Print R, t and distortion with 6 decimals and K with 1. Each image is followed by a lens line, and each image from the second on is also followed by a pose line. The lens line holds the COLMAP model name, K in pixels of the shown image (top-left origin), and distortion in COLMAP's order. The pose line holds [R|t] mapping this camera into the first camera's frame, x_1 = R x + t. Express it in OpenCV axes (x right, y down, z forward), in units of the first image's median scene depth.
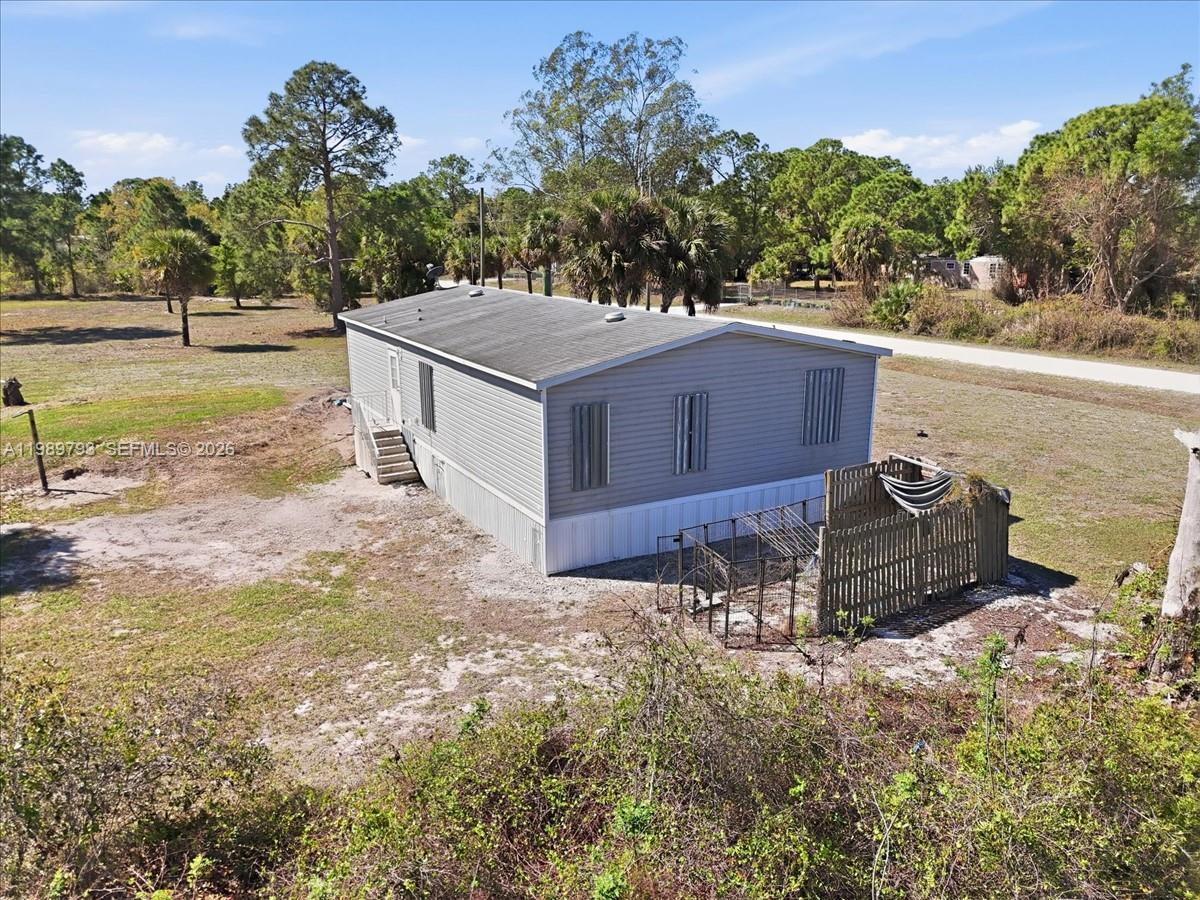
lens RADIAL K [[880.6, 0, 602.2], [0, 880.6, 450.1], [0, 0, 1]] dist [0.047007, -0.027468]
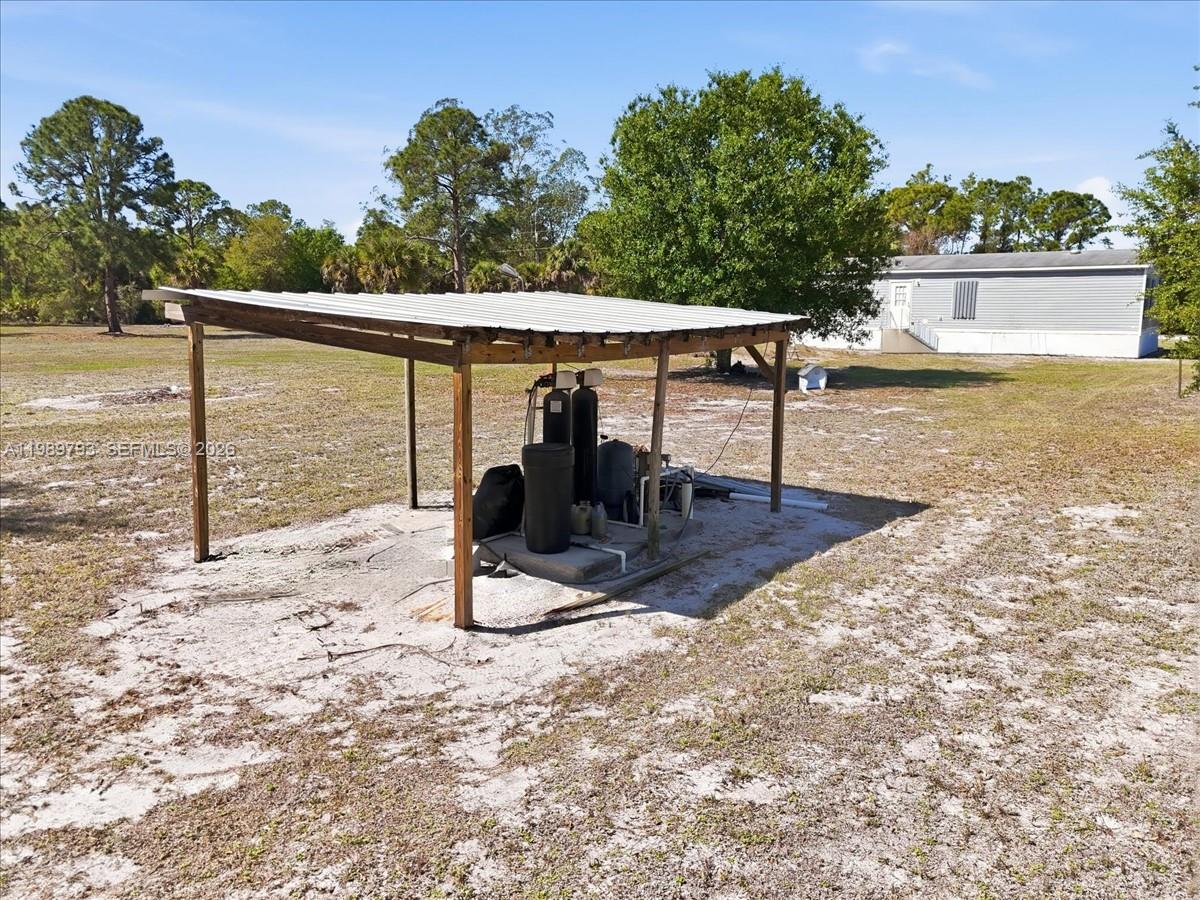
lens RADIAL K [[880.6, 0, 605.6], [0, 880.6, 448.2], [0, 0, 1]] dist [0.047007, -0.027468]
pose [[0.903459, -0.064575, 0.423783, -0.565971], [0.098263, 0.993463, -0.058106, 0.093774], [-0.417260, 0.094139, 0.903898, -0.107574]]
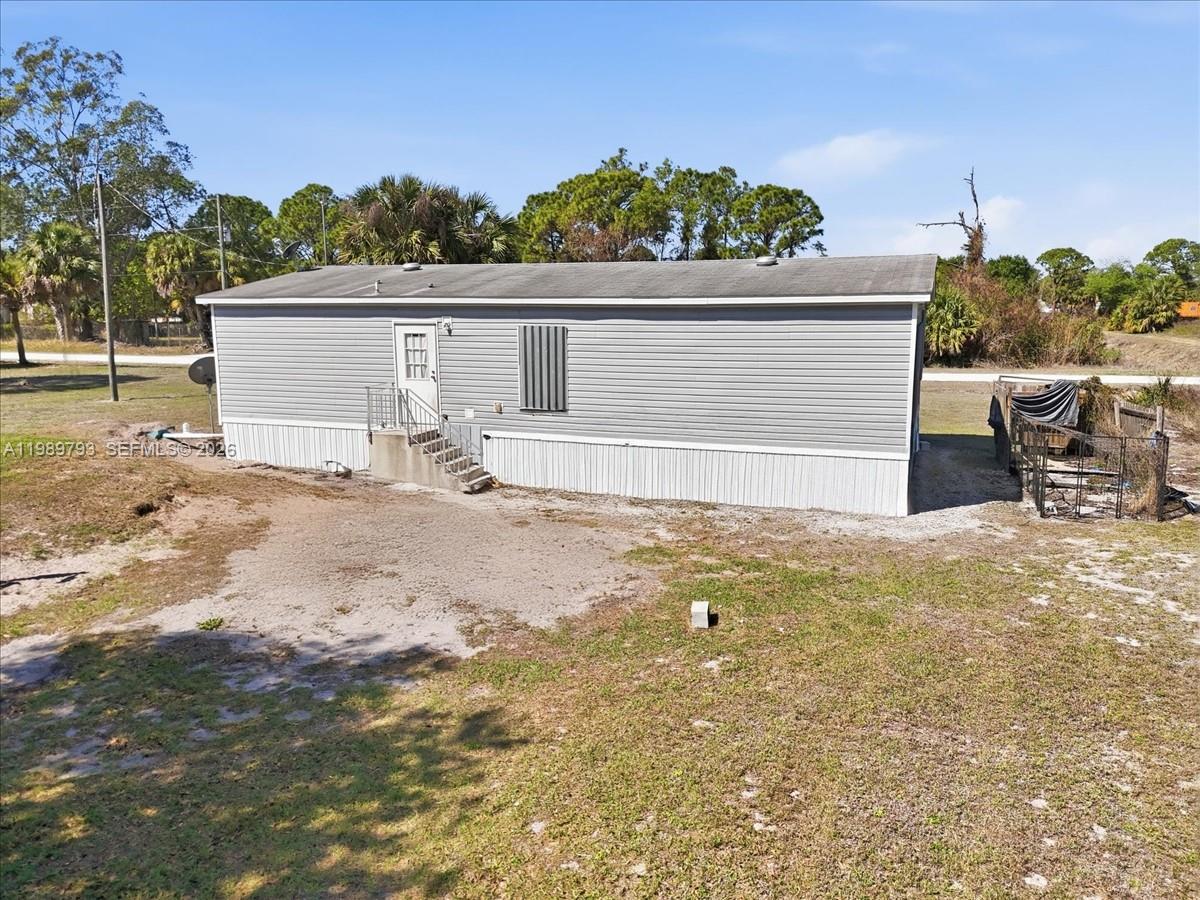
lens RADIAL K [[880.6, 0, 602.5], [0, 880.6, 451.8], [0, 0, 1]] dist [0.047007, -0.027468]
pose [[0.757528, -0.104959, 0.644309, -0.229616], [0.155515, 0.987589, -0.021963, 0.012768], [-0.634008, 0.116837, 0.764450, 0.126679]]
